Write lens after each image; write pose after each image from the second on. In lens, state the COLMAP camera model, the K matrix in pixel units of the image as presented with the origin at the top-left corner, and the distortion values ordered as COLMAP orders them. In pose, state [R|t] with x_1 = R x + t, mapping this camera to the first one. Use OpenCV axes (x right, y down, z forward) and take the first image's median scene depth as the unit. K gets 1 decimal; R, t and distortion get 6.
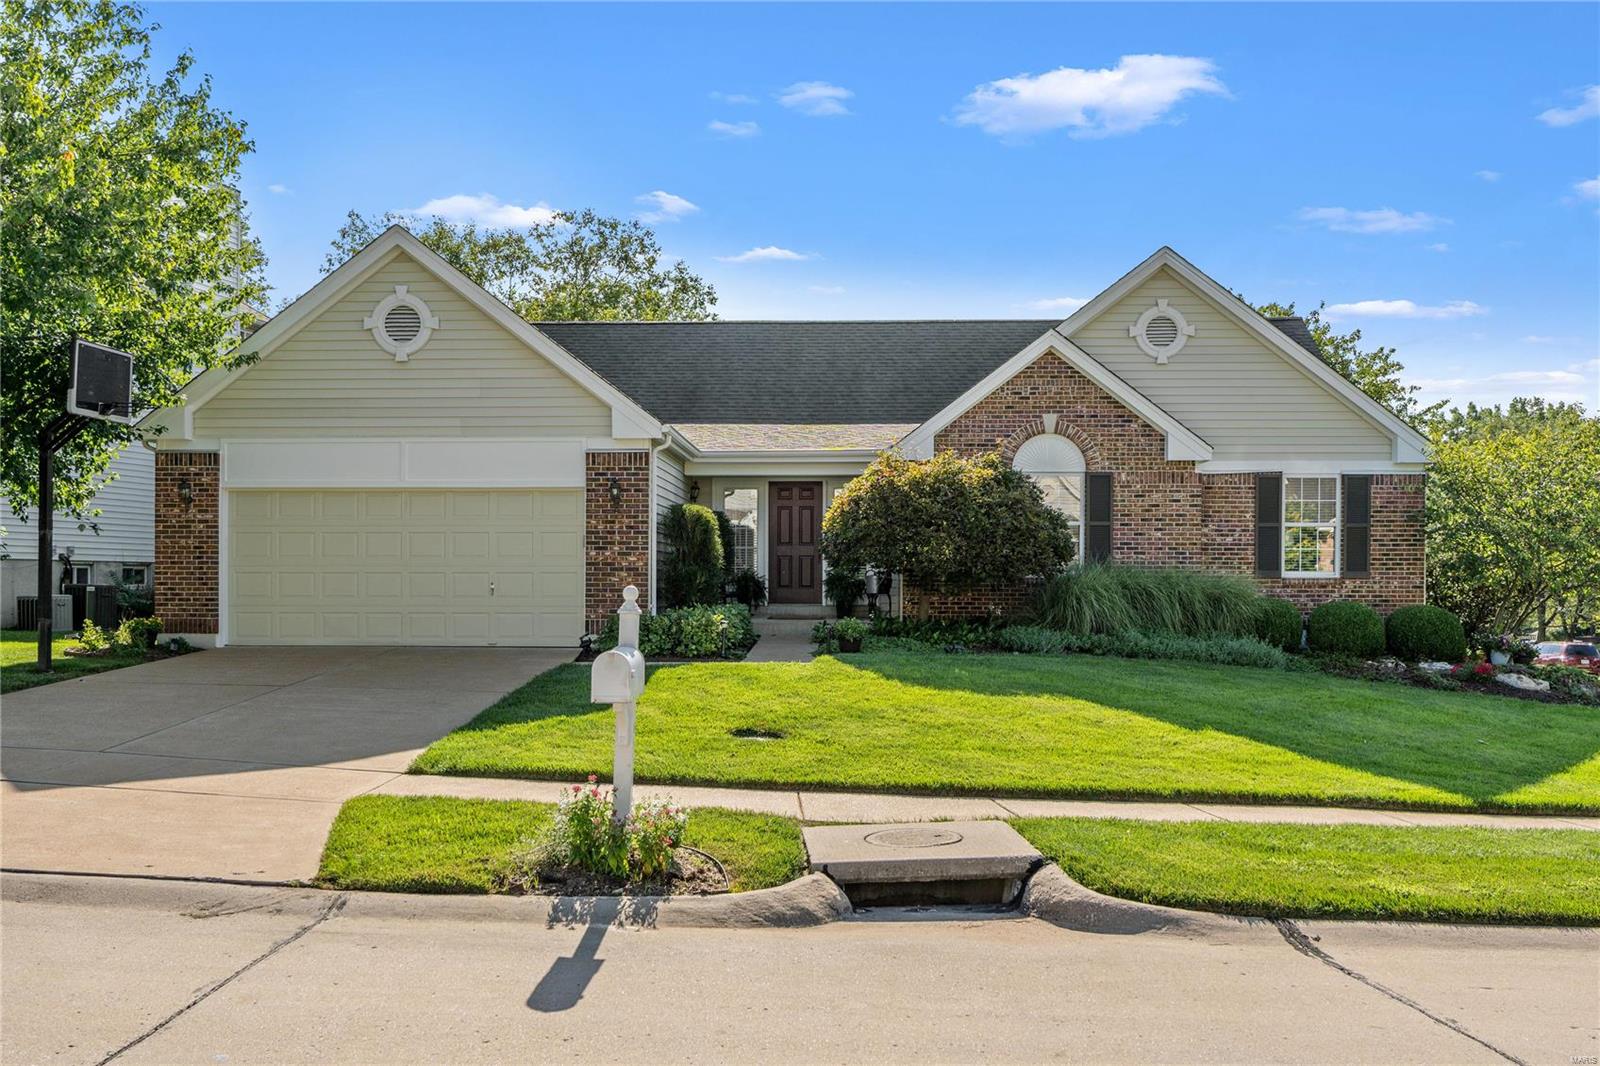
lens RADIAL K [[1386.7, 0, 800.0], [0, 1386.7, 533.0], [0, 0, 1]] dist [-0.001375, -0.000123]
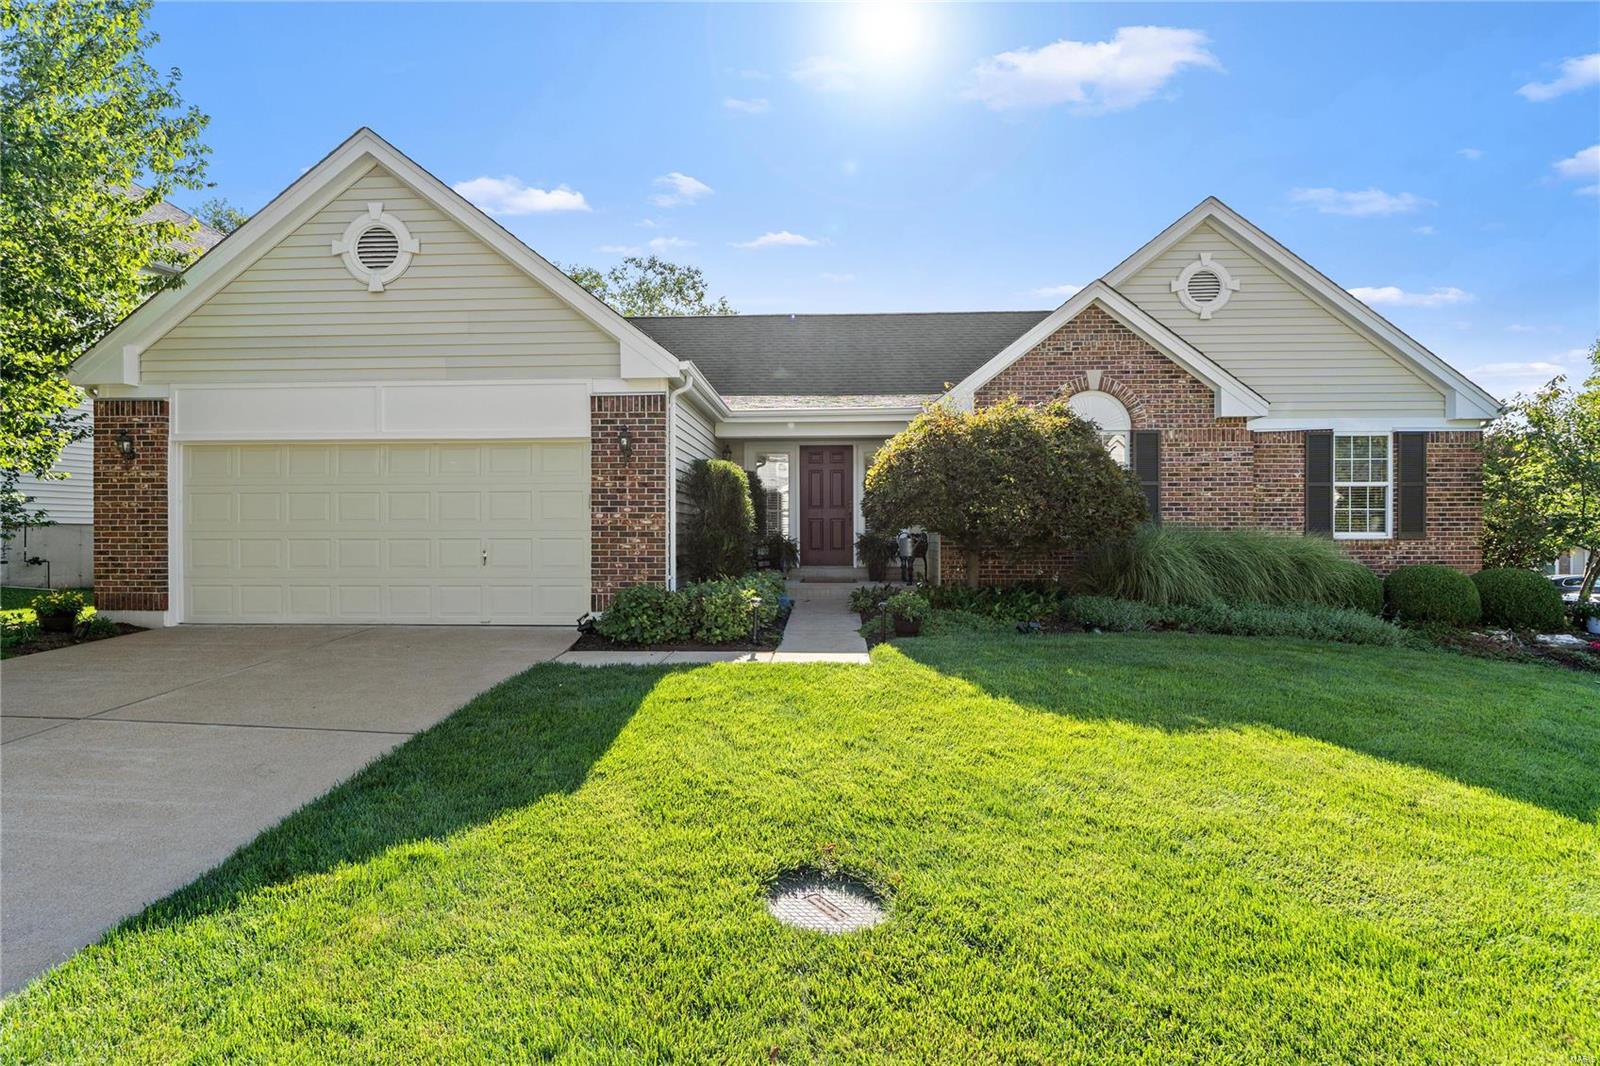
lens RADIAL K [[868.3, 0, 800.0], [0, 868.3, 533.0], [0, 0, 1]] dist [0.048987, 0.000366]
pose [[0.999973, -0.003764, -0.006348, -0.020736], [0.003959, 0.999512, 0.030982, 0.007940], [0.006228, -0.031007, 0.999500, 0.403094]]
